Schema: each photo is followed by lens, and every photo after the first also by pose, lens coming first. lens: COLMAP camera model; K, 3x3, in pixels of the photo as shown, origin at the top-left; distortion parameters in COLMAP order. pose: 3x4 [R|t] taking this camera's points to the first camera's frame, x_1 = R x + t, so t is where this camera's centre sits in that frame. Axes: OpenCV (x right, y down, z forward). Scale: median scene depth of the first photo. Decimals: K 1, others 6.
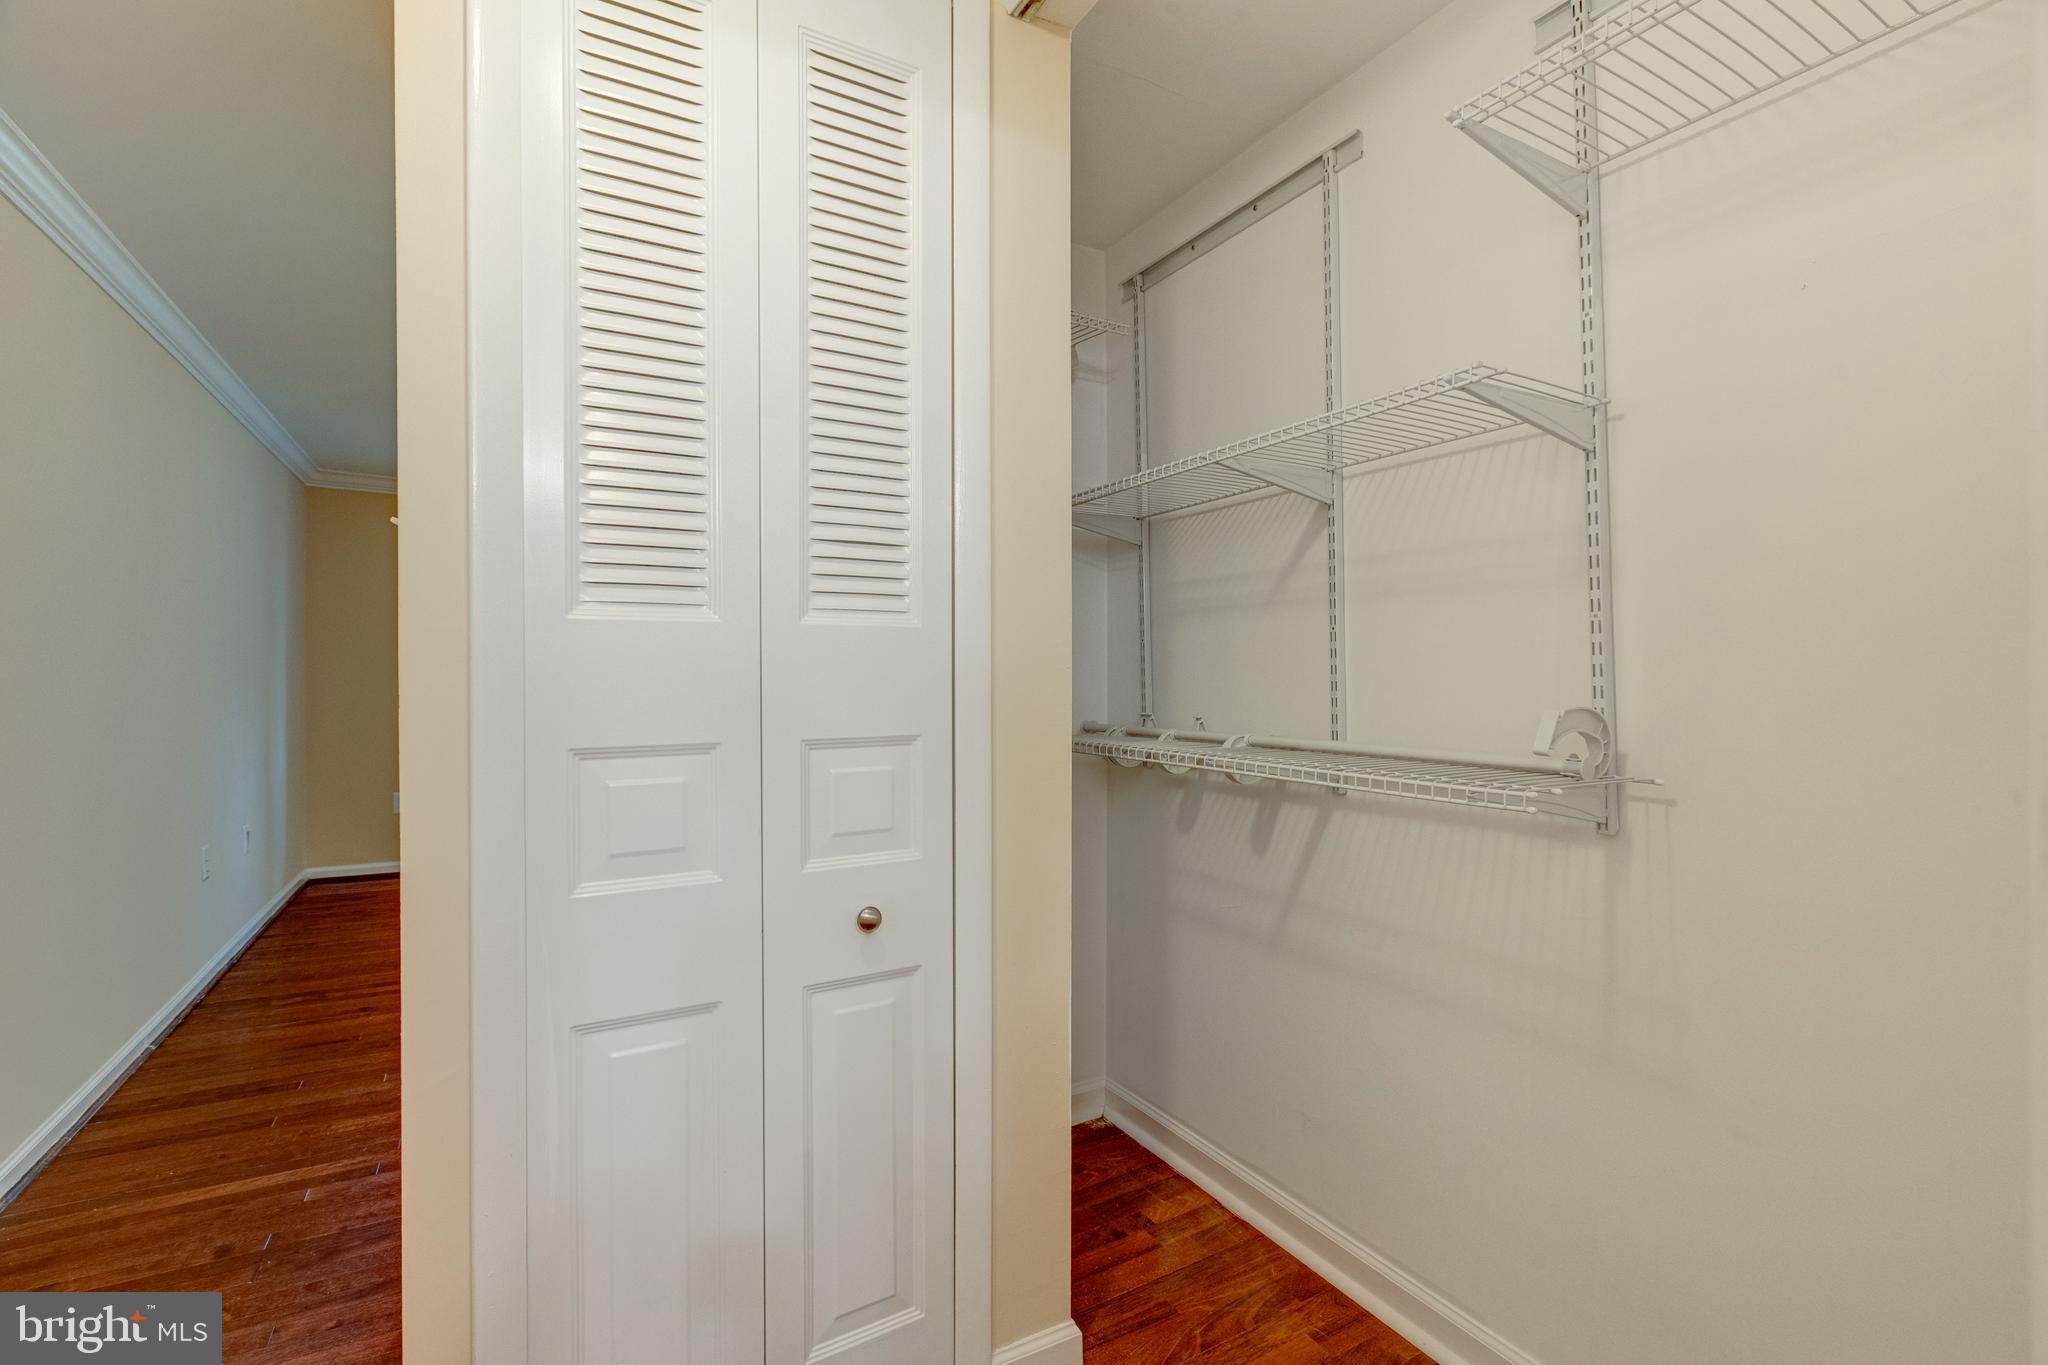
lens RADIAL K [[905.8, 0, 1023.9], [0, 905.8, 671.6], [0, 0, 1]] dist [0.004497, -0.002161]
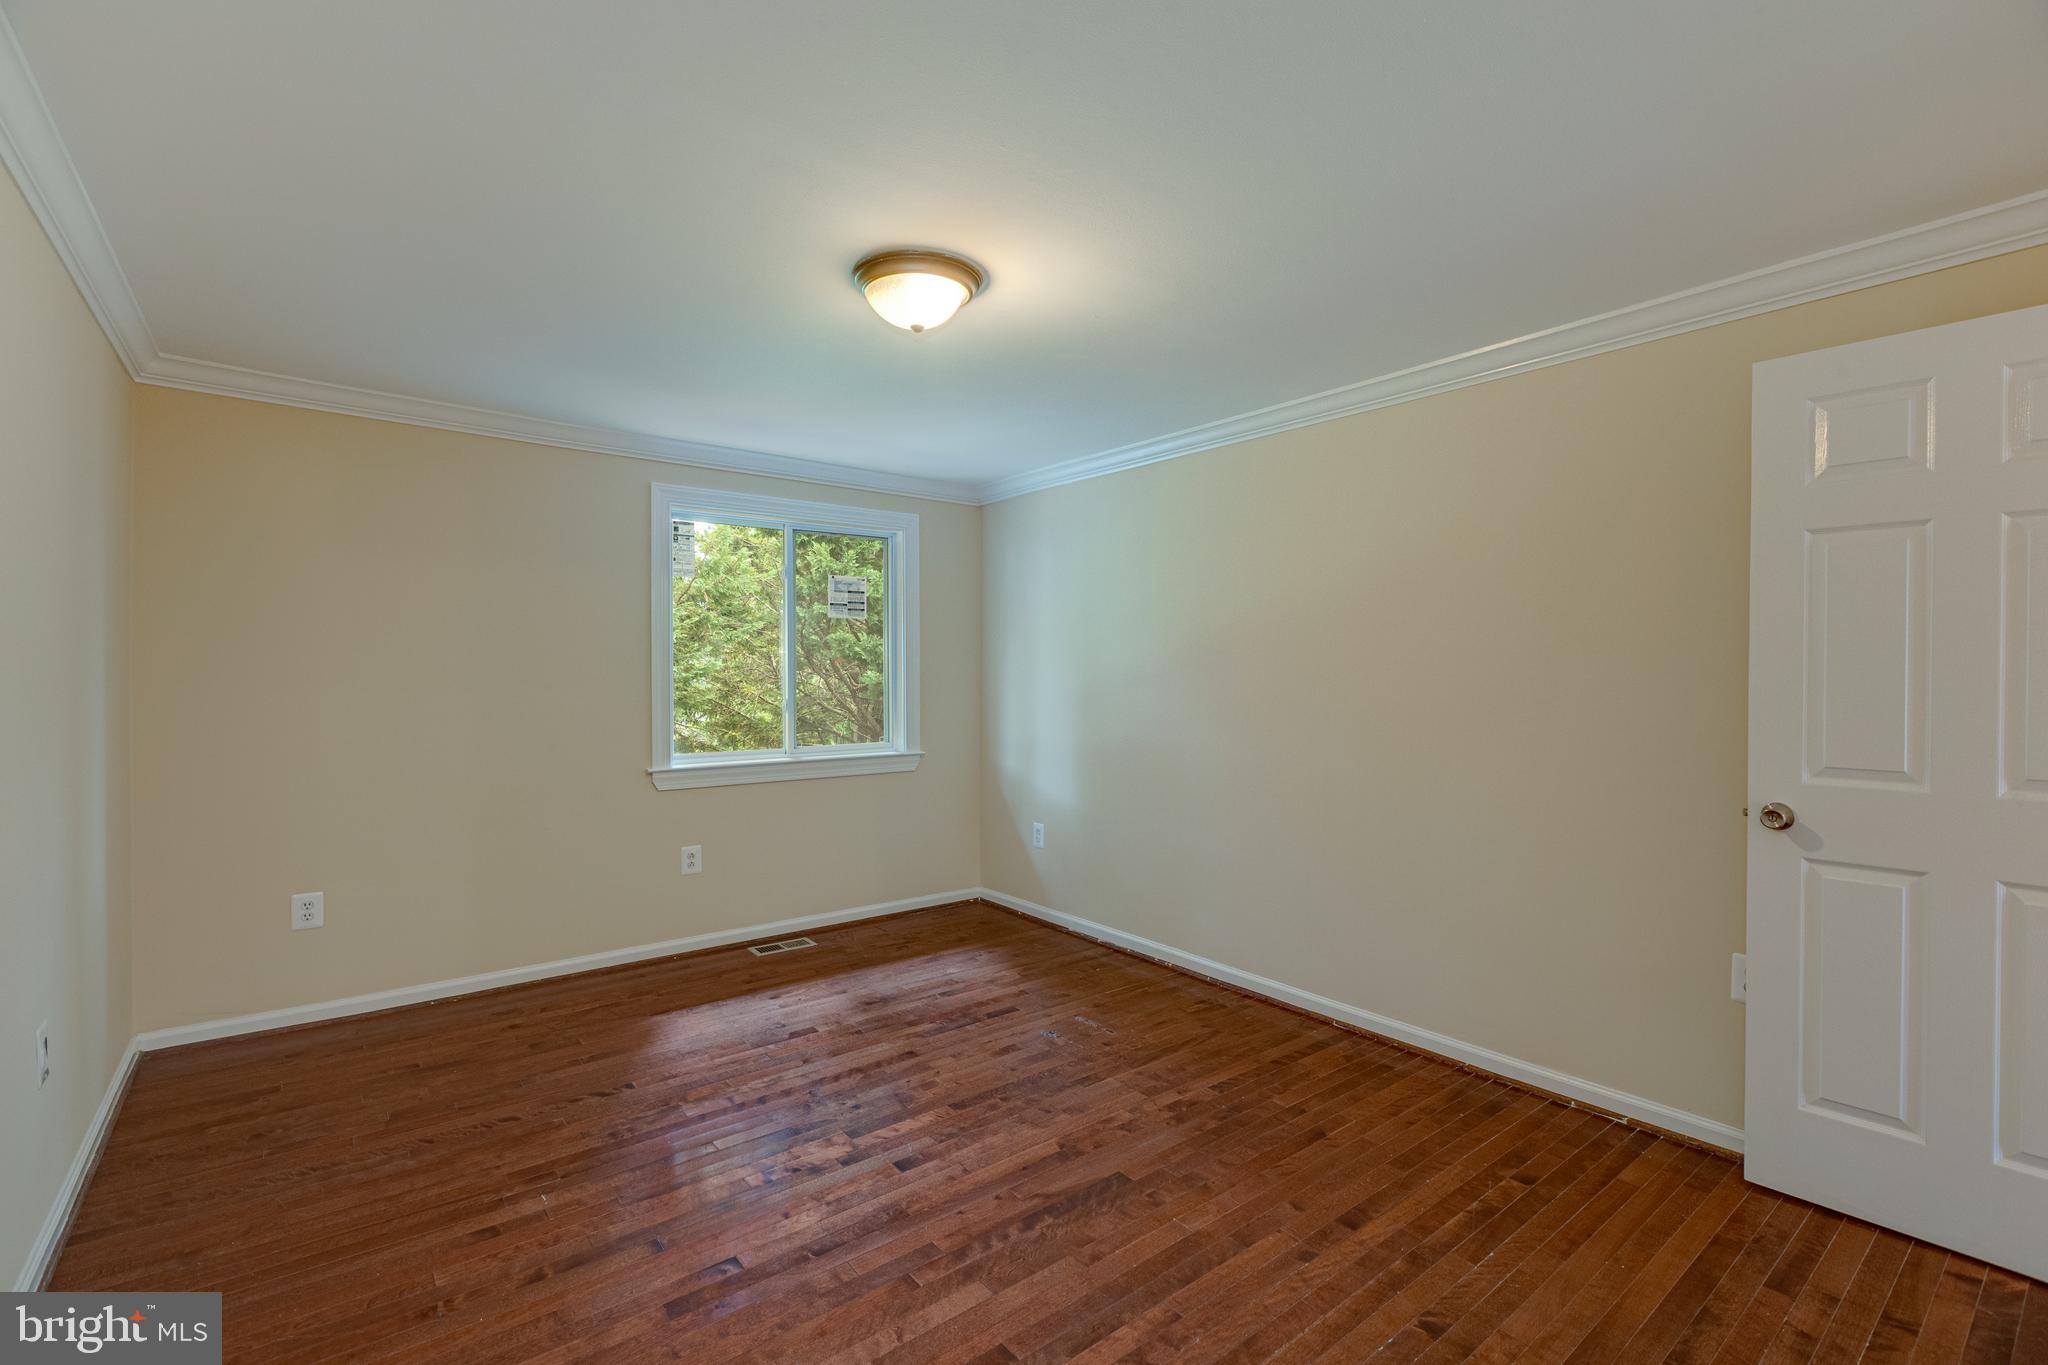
lens RADIAL K [[905.8, 0, 1018.0], [0, 905.8, 677.1], [0, 0, 1]] dist [0.004497, -0.002161]
pose [[0.990490, 0.001567, 0.137574, -0.307890], [-0.002472, 0.999976, 0.006408, -0.012584], [-0.137561, -0.006687, 0.990471, 0.335846]]
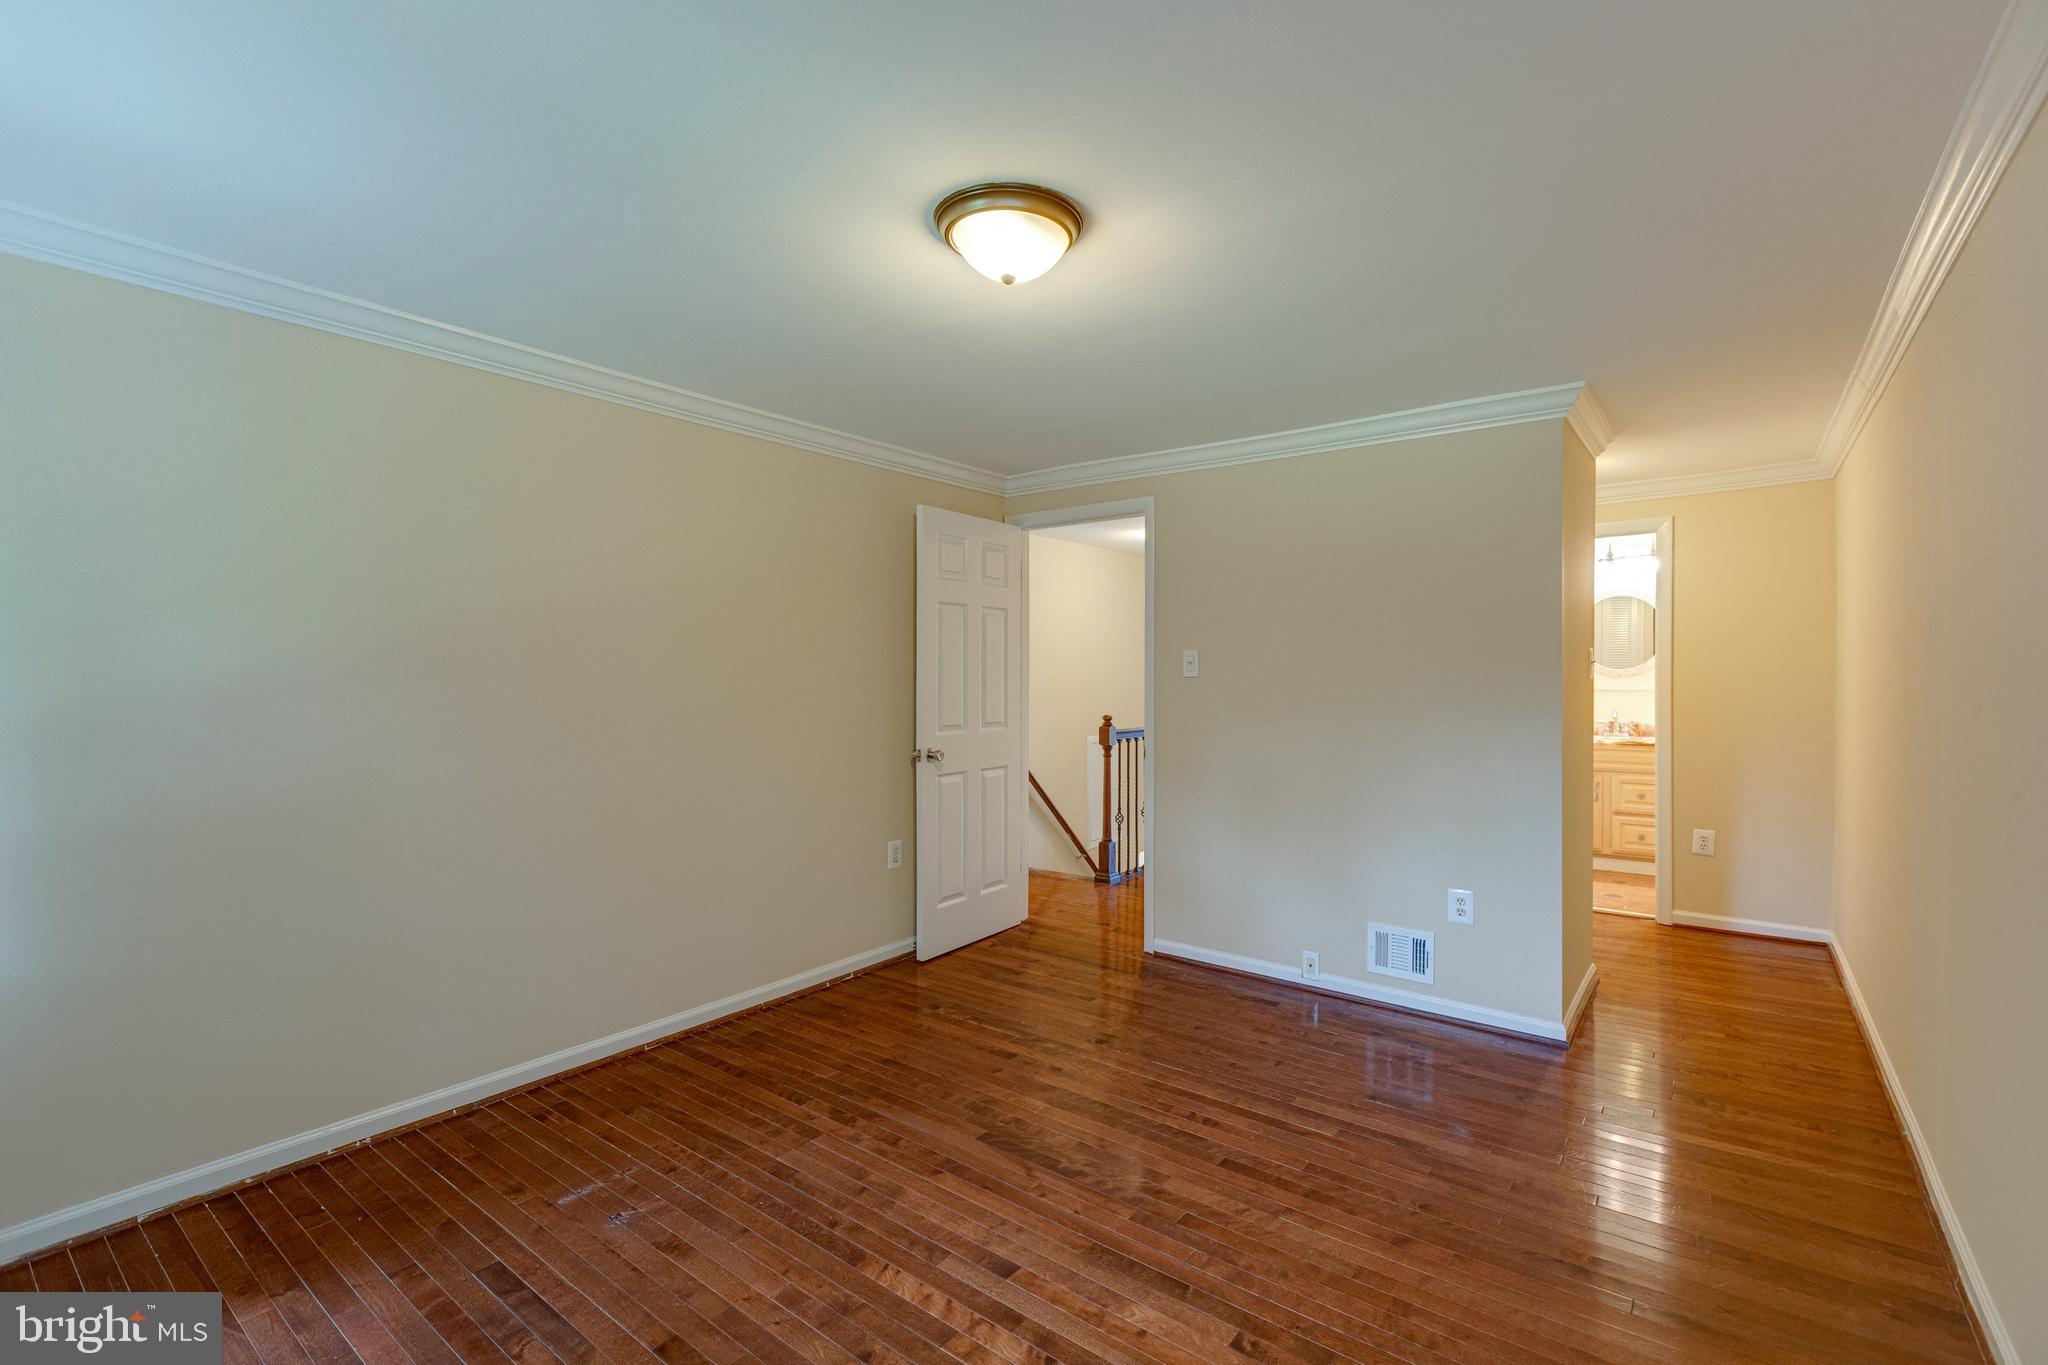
lens RADIAL K [[905.8, 0, 1028.9], [0, 905.8, 676.3], [0, 0, 1]] dist [0.004497, -0.002161]
pose [[-0.373763, -0.000328, 0.927524, -0.648138], [0.001338, 0.999999, 0.000893, -0.014230], [-0.927523, 0.001575, -0.373762, 0.908279]]
